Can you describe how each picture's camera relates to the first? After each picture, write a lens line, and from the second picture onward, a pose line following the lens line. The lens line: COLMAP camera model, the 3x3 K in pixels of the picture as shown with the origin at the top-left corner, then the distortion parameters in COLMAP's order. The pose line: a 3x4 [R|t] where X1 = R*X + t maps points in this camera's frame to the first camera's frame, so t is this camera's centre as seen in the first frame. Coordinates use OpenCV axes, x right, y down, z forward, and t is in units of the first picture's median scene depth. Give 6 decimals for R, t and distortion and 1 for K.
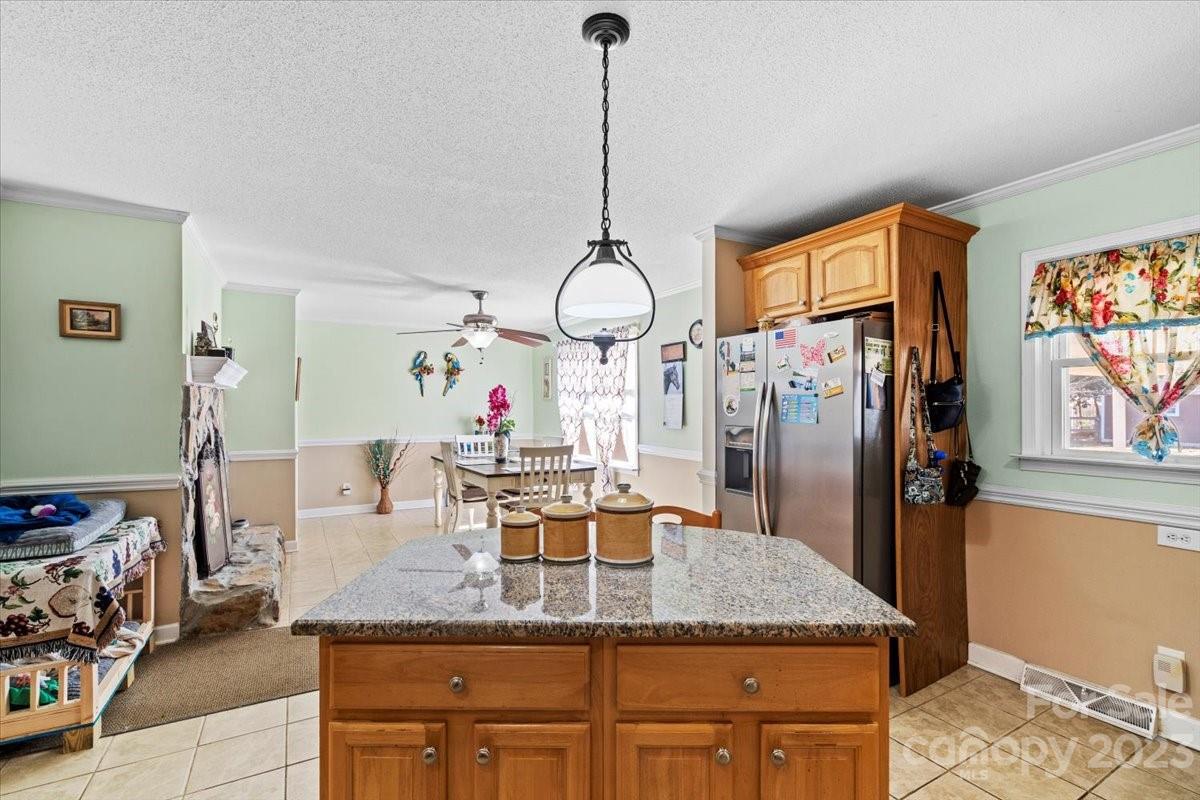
lens RADIAL K [[542.7, 0, 598.5], [0, 542.7, 397.3], [0, 0, 1]] dist [-0.021229, 0.014196]
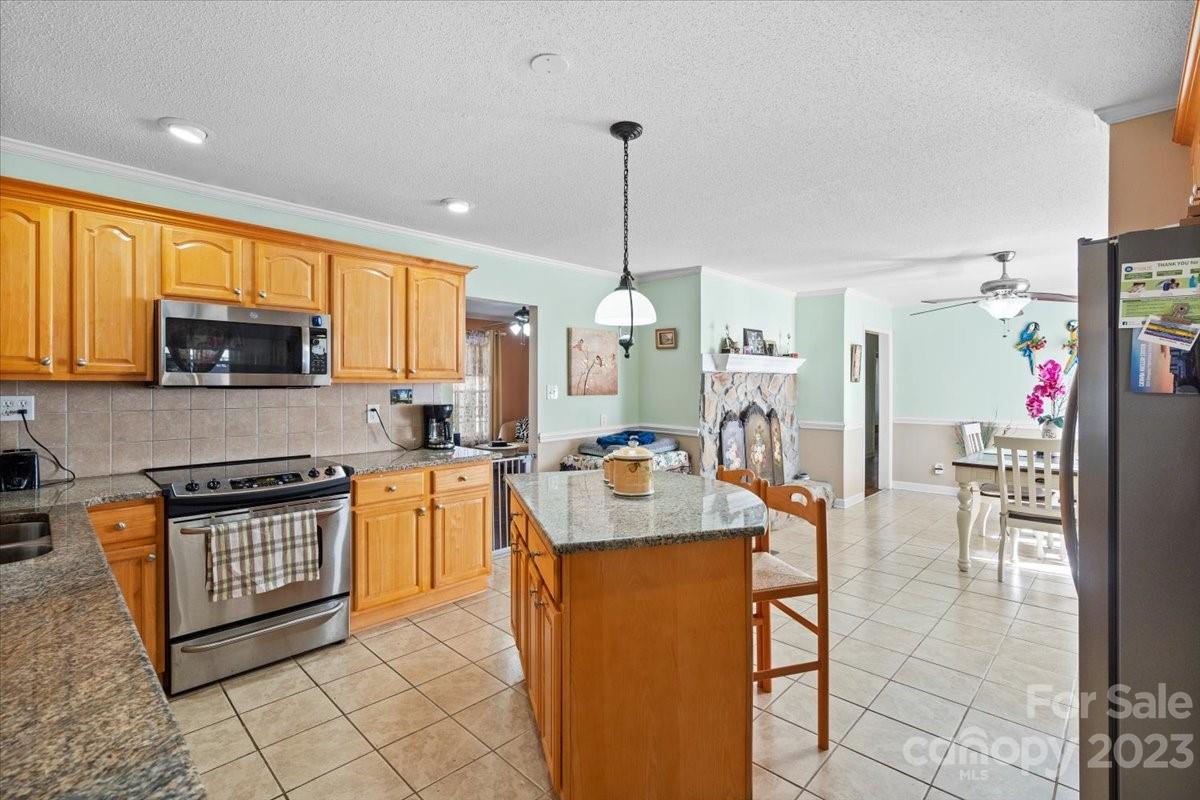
lens RADIAL K [[542.7, 0, 598.5], [0, 542.7, 397.3], [0, 0, 1]] dist [-0.021229, 0.014196]
pose [[0.280672, 0.020778, -0.959579, 0.484201], [0.014216, 0.999566, 0.025801, 0.002229], [0.959698, -0.020883, 0.280255, 0.170960]]
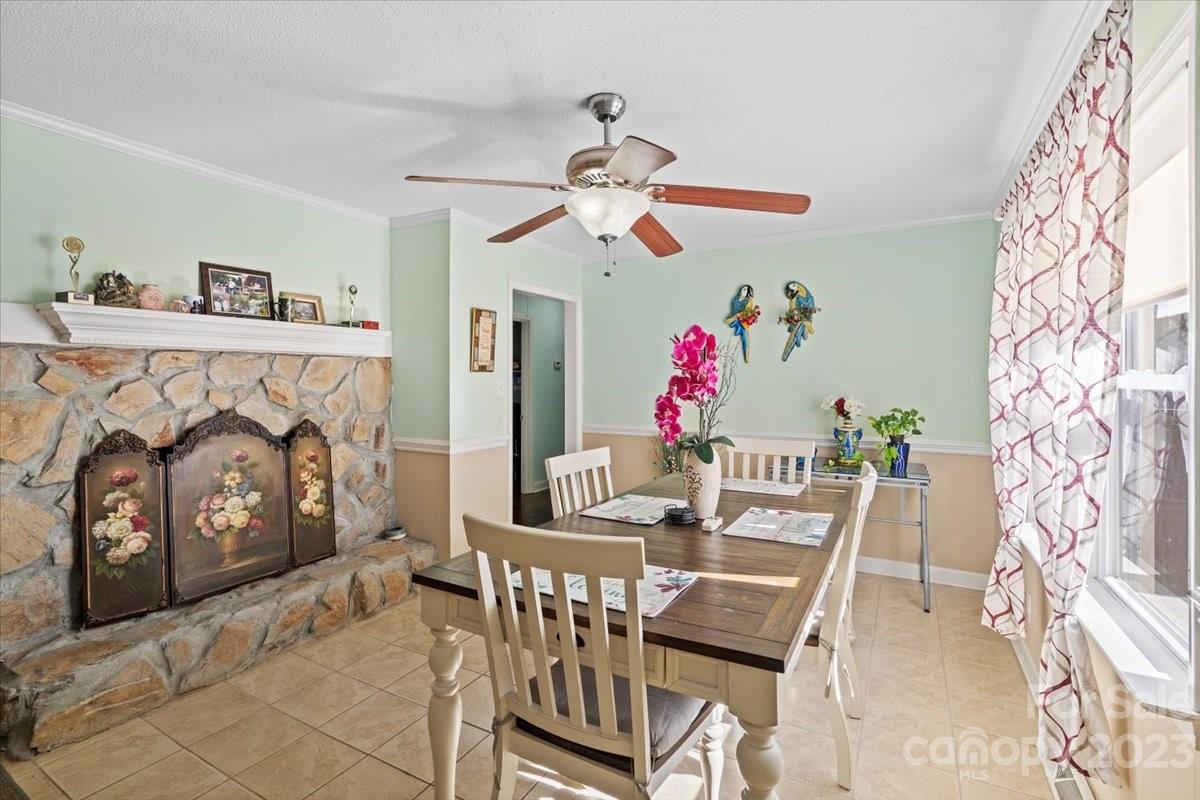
lens RADIAL K [[542.7, 0, 598.5], [0, 542.7, 397.3], [0, 0, 1]] dist [-0.021229, 0.014196]
pose [[0.522294, 0.029365, -0.852260, 0.144688], [0.011180, 0.999085, 0.041275, 0.015287], [0.852692, -0.031086, 0.521488, 0.913121]]
